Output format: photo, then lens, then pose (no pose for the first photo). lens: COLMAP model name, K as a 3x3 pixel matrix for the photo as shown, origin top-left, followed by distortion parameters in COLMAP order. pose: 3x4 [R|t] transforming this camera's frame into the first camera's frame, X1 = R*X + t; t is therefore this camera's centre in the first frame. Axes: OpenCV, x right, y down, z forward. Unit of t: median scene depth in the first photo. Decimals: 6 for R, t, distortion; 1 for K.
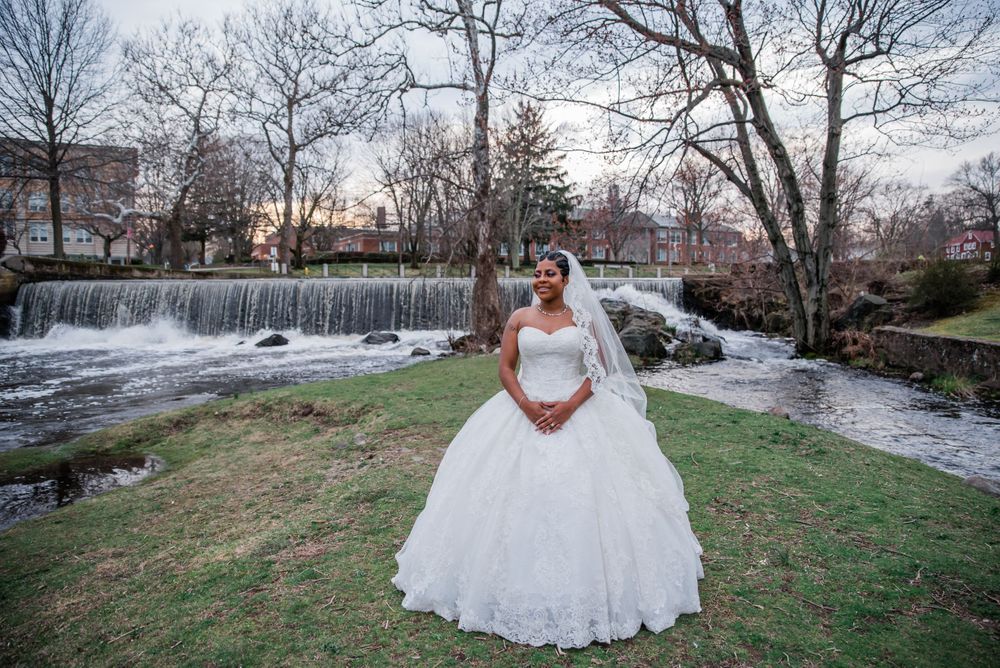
lens RADIAL K [[685.1, 0, 503.6], [0, 685.1, 333.9], [0, 0, 1]] dist [-0.137414, 0.103672]
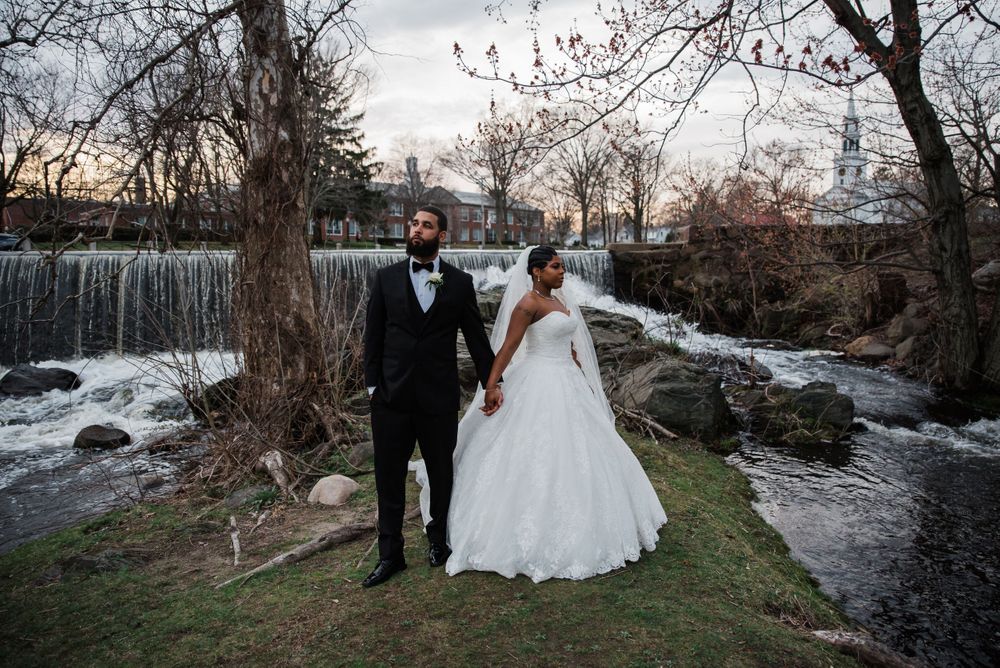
lens RADIAL K [[685.1, 0, 503.6], [0, 685.1, 333.9], [0, 0, 1]] dist [-0.137414, 0.103672]
pose [[0.952799, -0.032452, 0.301862, -0.004174], [0.024891, 0.999273, 0.028863, -0.008480], [-0.302579, -0.019987, 0.952915, 0.139850]]
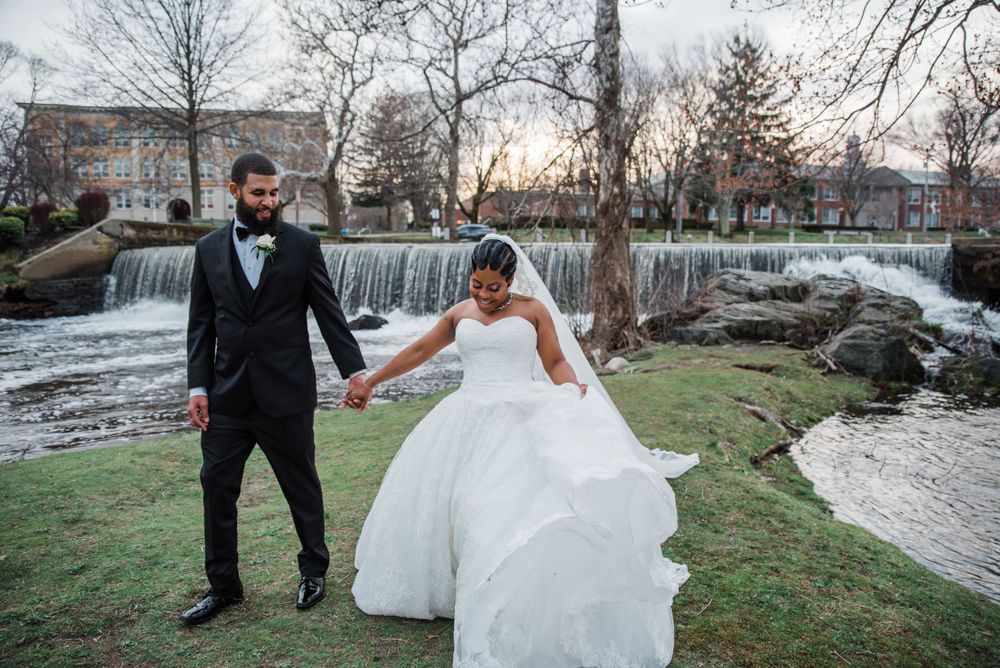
lens RADIAL K [[714.3, 0, 500.0], [0, 714.3, 334.0], [0, 0, 1]] dist [-0.127545, 0.107520]
pose [[0.953843, 0.034983, -0.298260, 0.015603], [-0.022722, 0.998752, 0.044480, -0.004907], [0.299443, -0.035650, 0.953448, 0.074196]]
